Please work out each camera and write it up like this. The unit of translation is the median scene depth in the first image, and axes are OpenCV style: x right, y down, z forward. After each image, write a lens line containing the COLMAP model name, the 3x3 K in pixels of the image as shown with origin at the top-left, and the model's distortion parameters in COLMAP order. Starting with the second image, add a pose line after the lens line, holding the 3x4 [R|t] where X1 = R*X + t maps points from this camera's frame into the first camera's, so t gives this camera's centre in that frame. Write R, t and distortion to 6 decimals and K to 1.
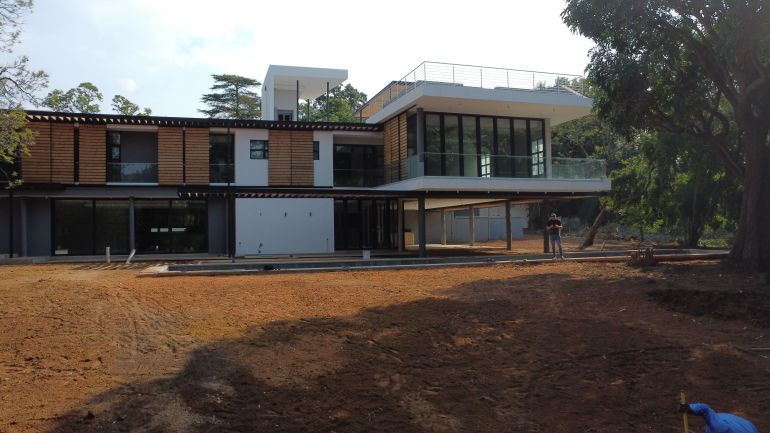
lens RADIAL K [[578.5, 0, 385.0], [0, 578.5, 216.5], [0, 0, 1]] dist [-0.124360, 0.197840]
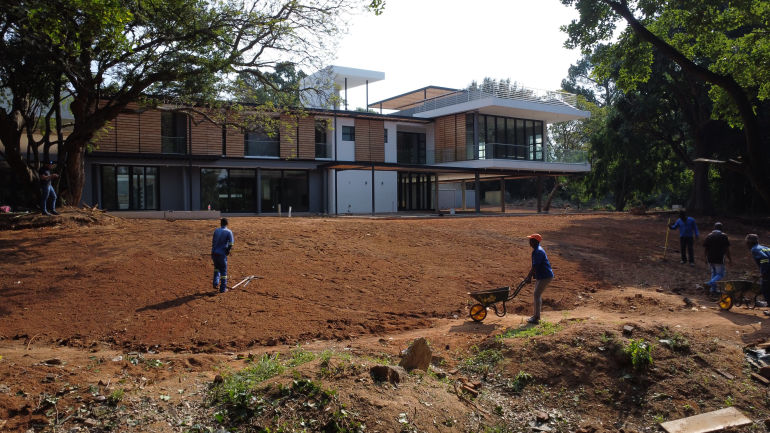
lens RADIAL K [[578.5, 0, 385.0], [0, 578.5, 216.5], [0, 0, 1]] dist [-0.124360, 0.197840]
pose [[0.959879, -0.000445, 0.280415, -0.571142], [-0.010595, 0.999227, 0.037853, 0.024545], [-0.280215, -0.039305, 0.959132, -0.329802]]
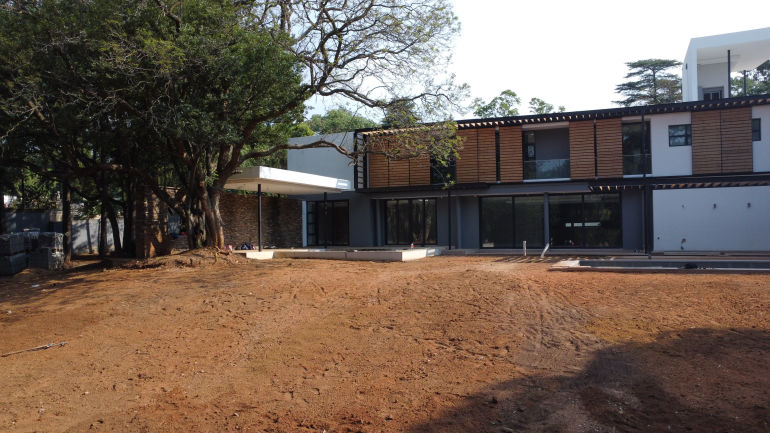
lens RADIAL K [[578.5, 0, 385.0], [0, 578.5, 216.5], [0, 0, 1]] dist [-0.124360, 0.197840]
pose [[0.763583, -0.012075, -0.645597, 0.002166], [0.017710, 0.999841, 0.002246, 0.001207], [0.645467, -0.013148, 0.763675, 0.016929]]
